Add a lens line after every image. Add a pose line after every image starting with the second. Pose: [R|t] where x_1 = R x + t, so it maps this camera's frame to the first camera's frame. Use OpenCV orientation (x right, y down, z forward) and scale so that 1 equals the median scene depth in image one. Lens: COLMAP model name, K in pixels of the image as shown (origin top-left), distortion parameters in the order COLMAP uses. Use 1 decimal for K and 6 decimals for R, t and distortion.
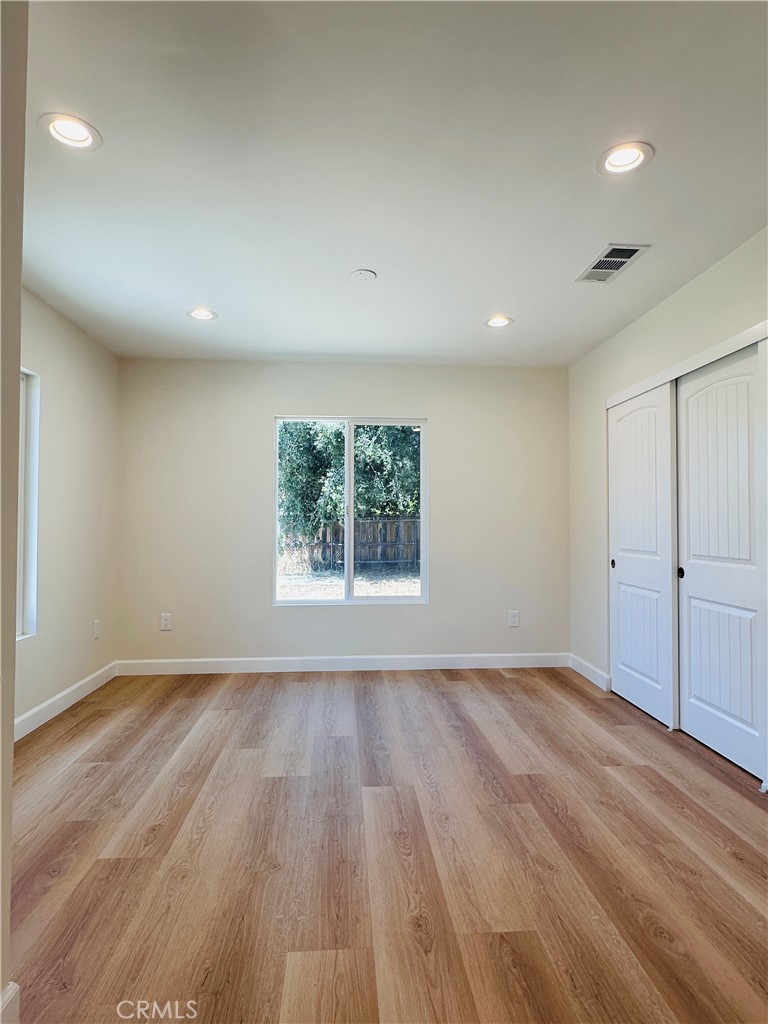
lens RADIAL K [[568.1, 0, 385.2], [0, 568.1, 514.8], [0, 0, 1]] dist [-0.007038, 0.002195]
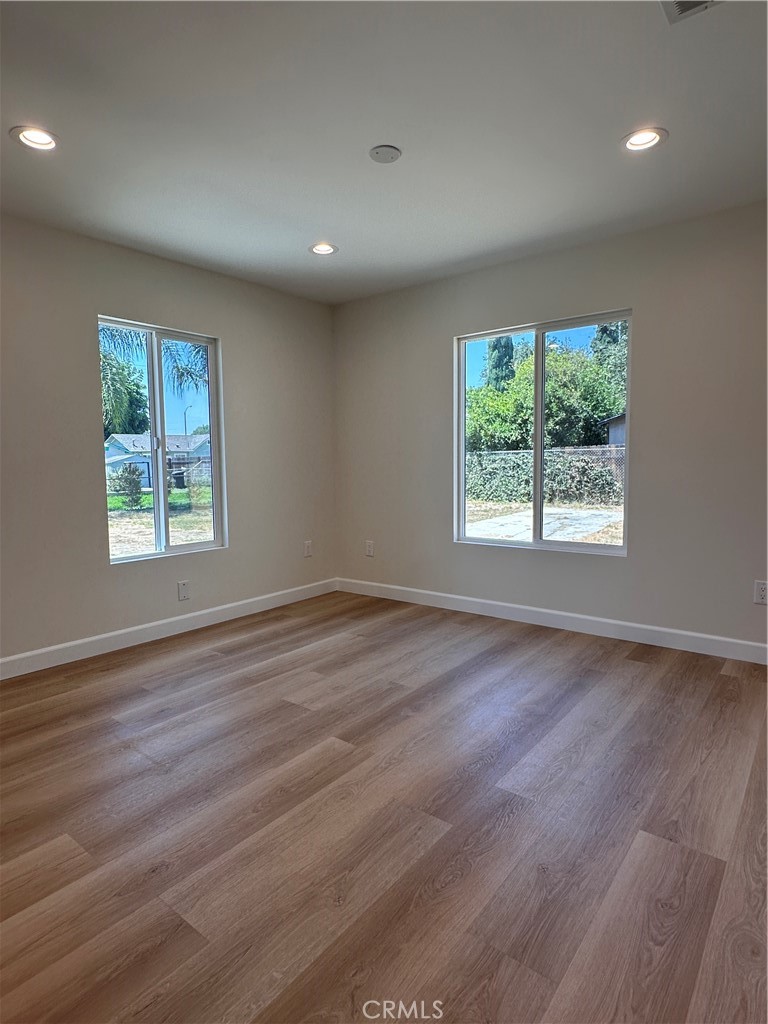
lens RADIAL K [[568.1, 0, 381.9], [0, 568.1, 509.6], [0, 0, 1]] dist [-0.007038, 0.002195]
pose [[0.733886, 0.047286, -0.677625, 0.499534], [0.027108, 0.994741, 0.098773, 0.010073], [0.678732, -0.090858, 0.728744, 0.312649]]
